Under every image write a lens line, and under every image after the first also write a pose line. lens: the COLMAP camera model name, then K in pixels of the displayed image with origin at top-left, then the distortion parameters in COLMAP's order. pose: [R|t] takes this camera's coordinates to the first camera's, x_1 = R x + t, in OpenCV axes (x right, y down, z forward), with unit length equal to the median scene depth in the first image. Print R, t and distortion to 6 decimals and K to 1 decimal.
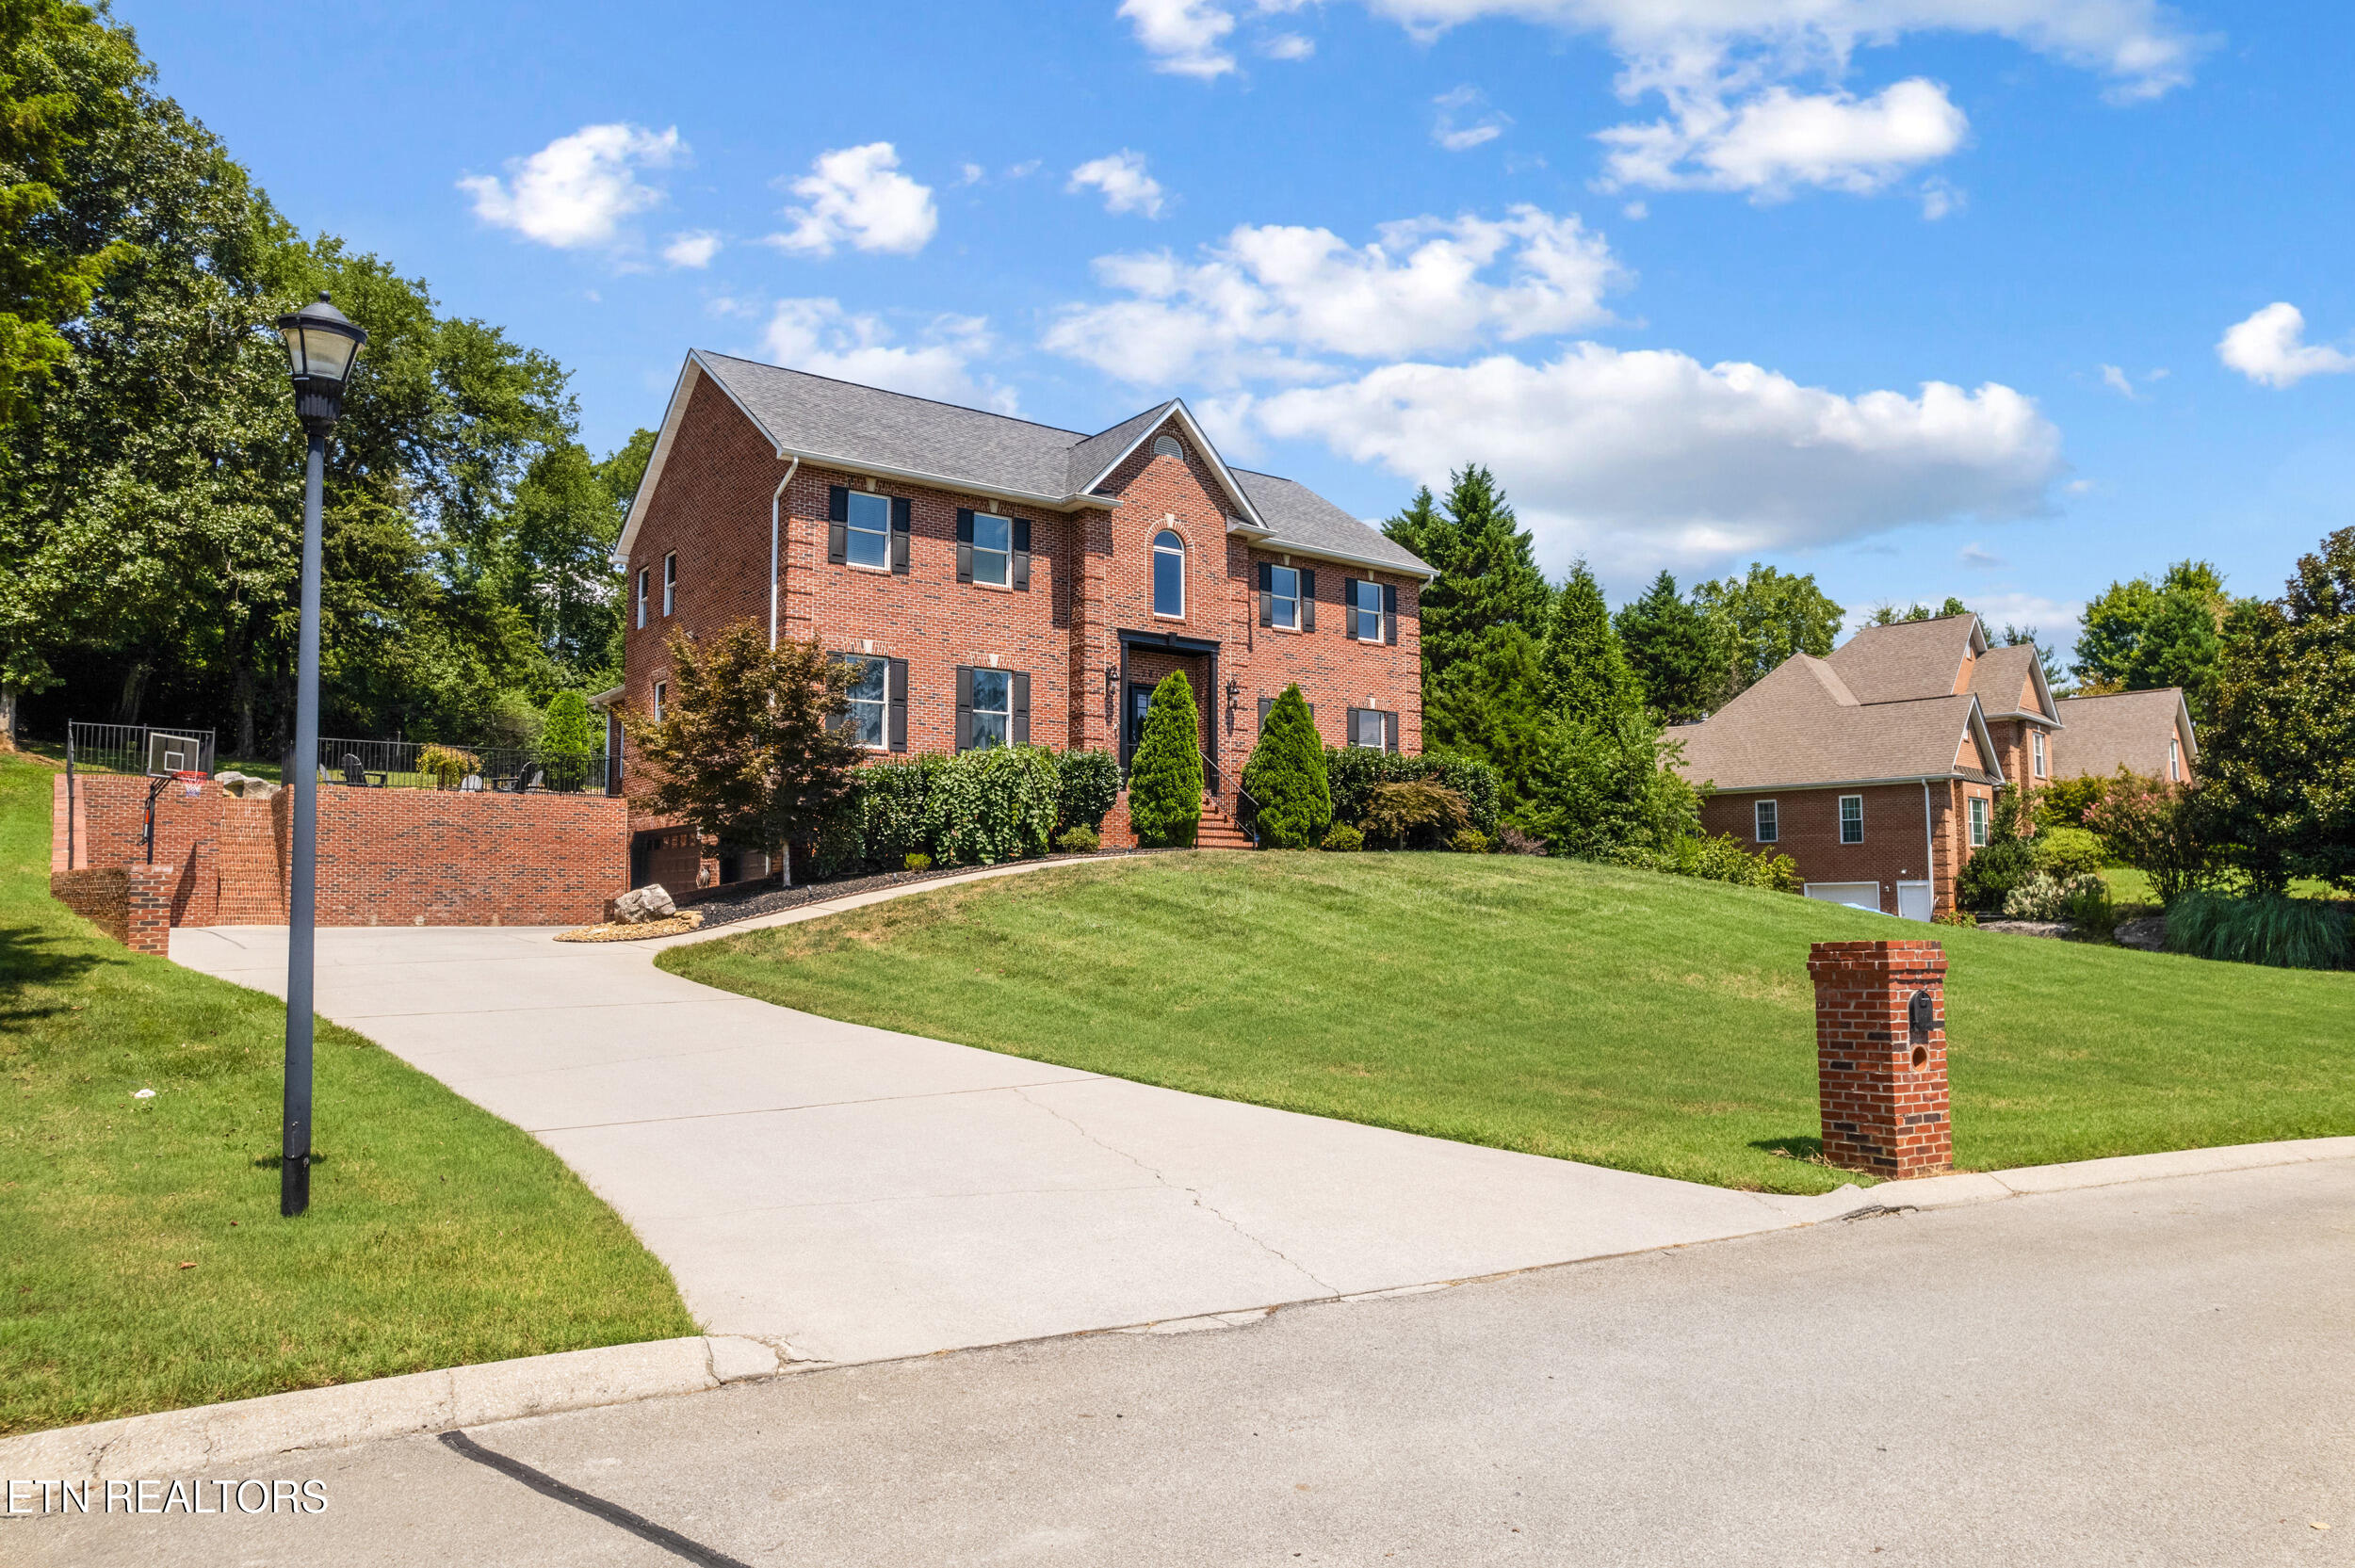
lens RADIAL K [[1483.4, 0, 1177.5], [0, 1483.4, 784.0], [0, 0, 1]] dist [-0.074398, 0.063803]
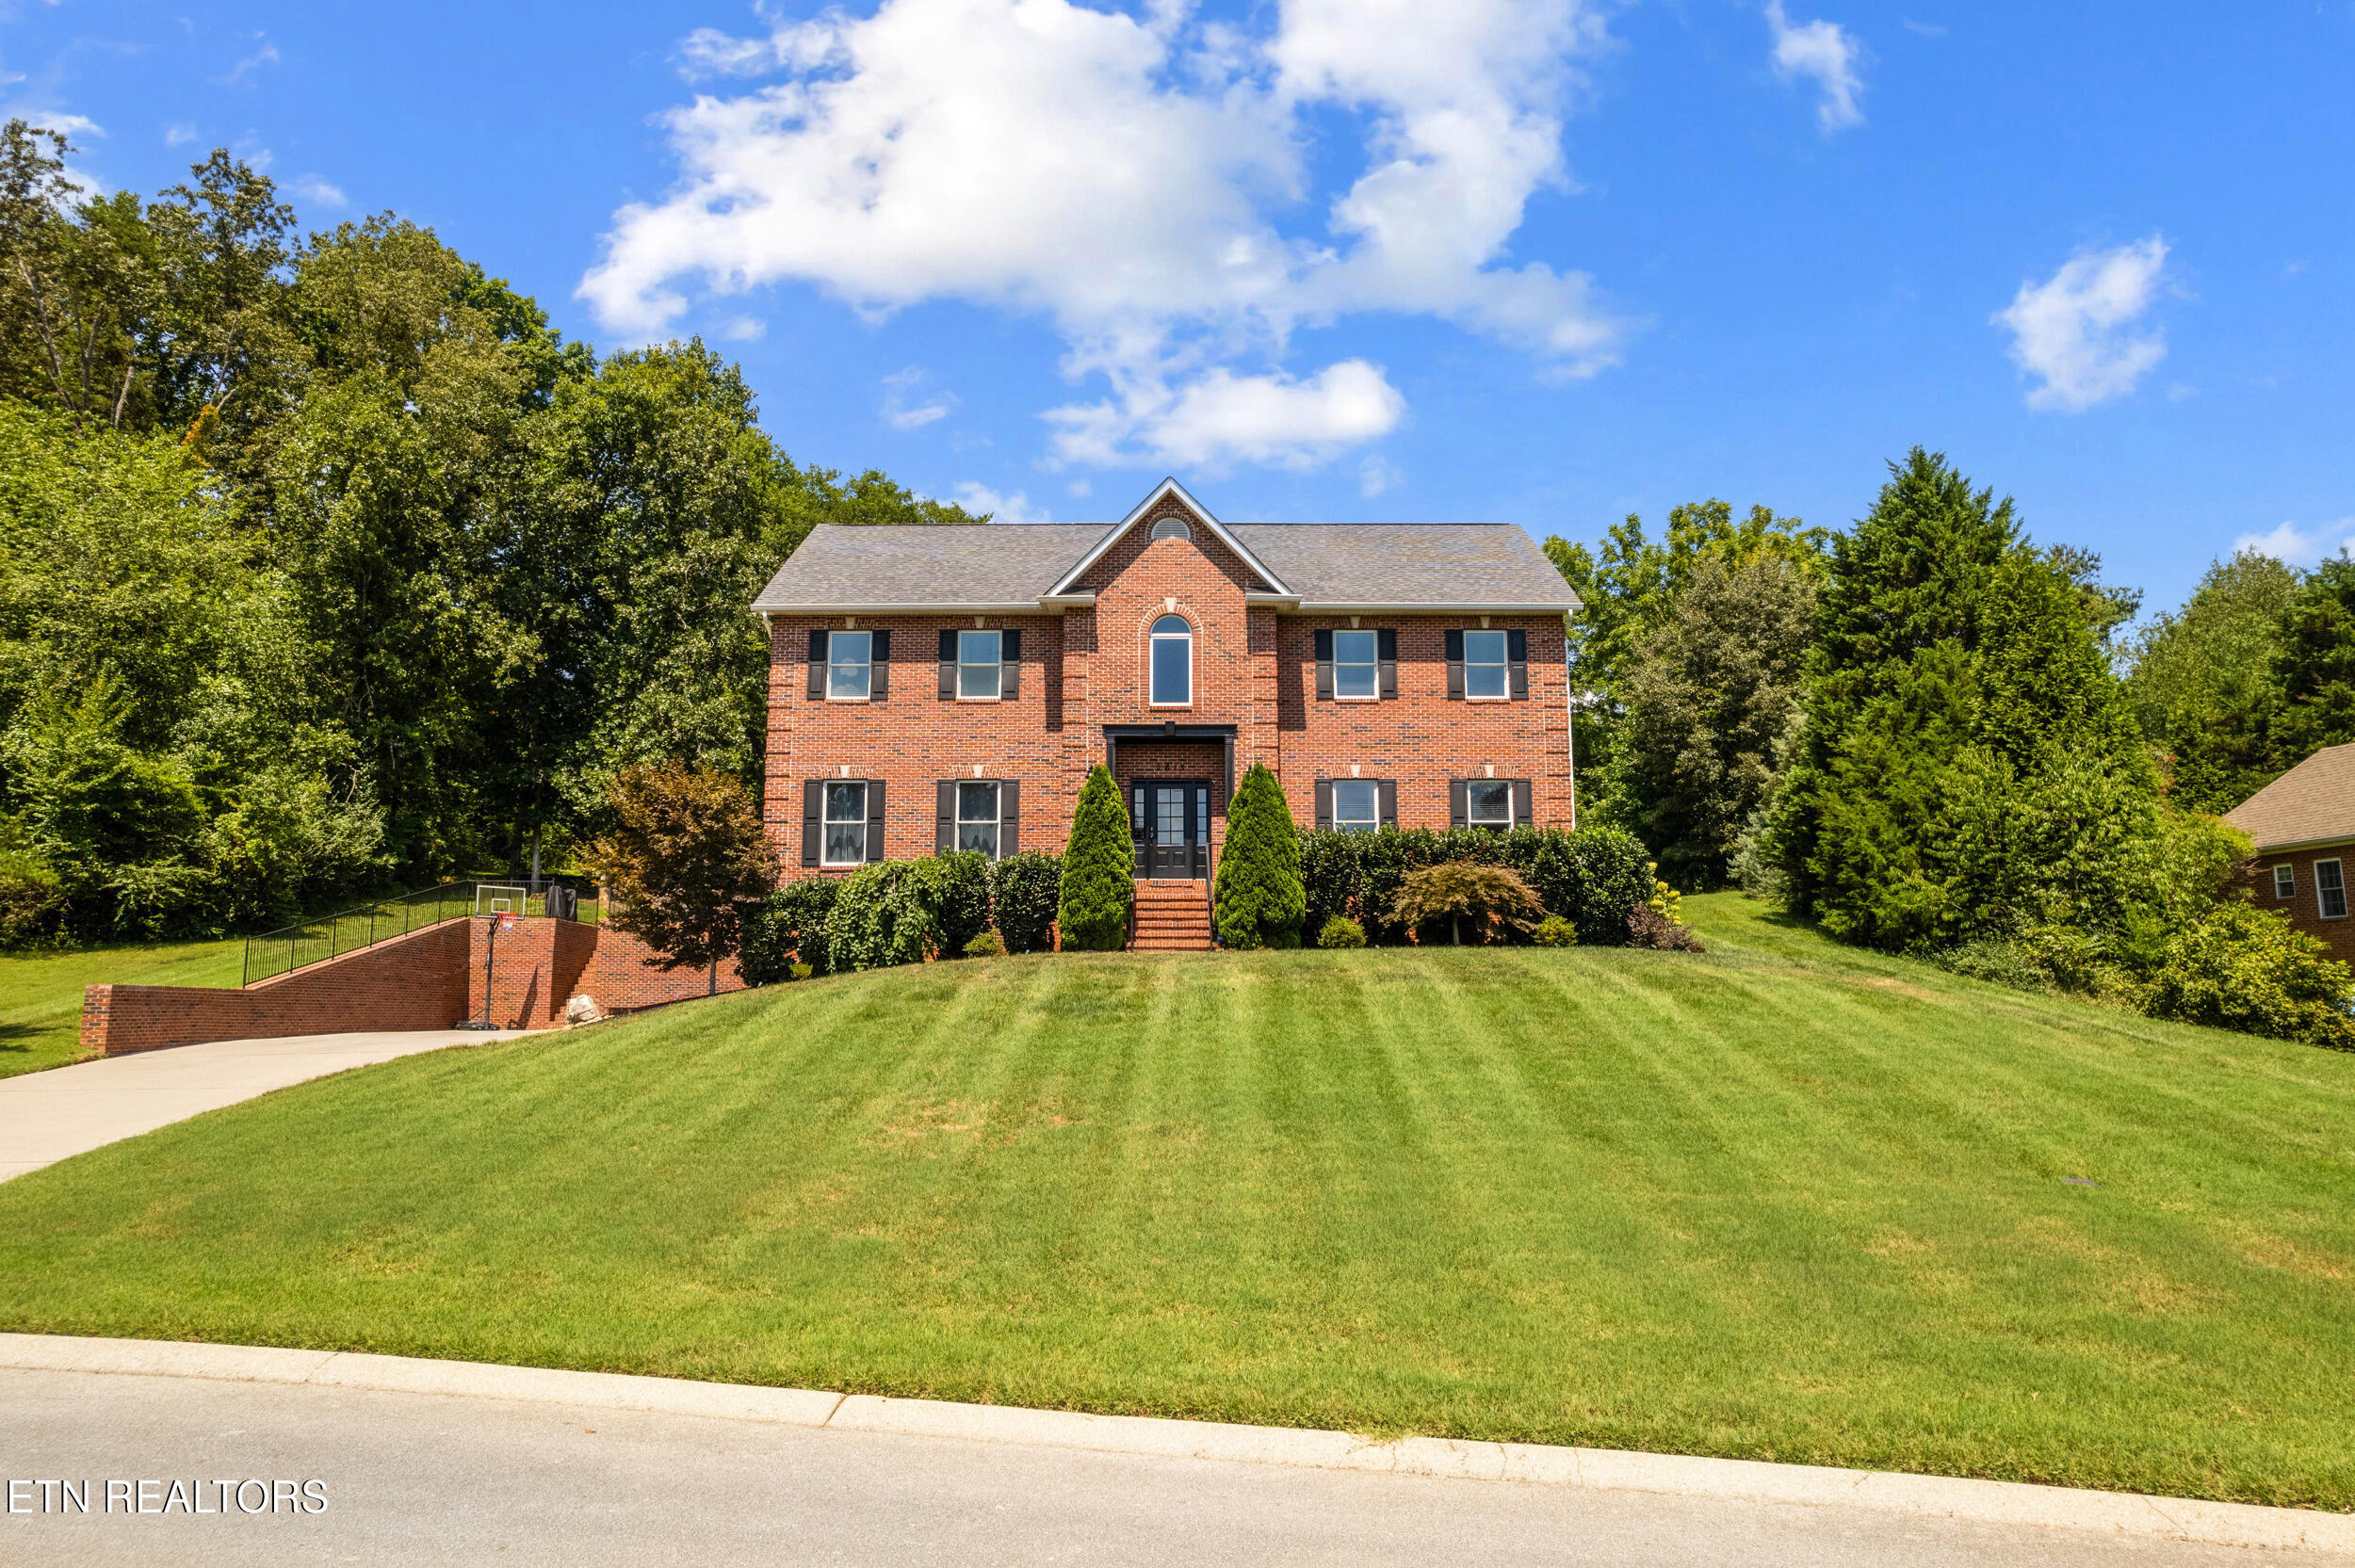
lens RADIAL K [[1483.4, 0, 1177.5], [0, 1483.4, 784.0], [0, 0, 1]] dist [-0.074398, 0.063803]
pose [[0.804304, -0.092493, -0.586976, 0.565061], [0.050064, 0.994847, -0.088164, 0.021499], [0.592106, 0.041524, 0.804790, 0.249245]]
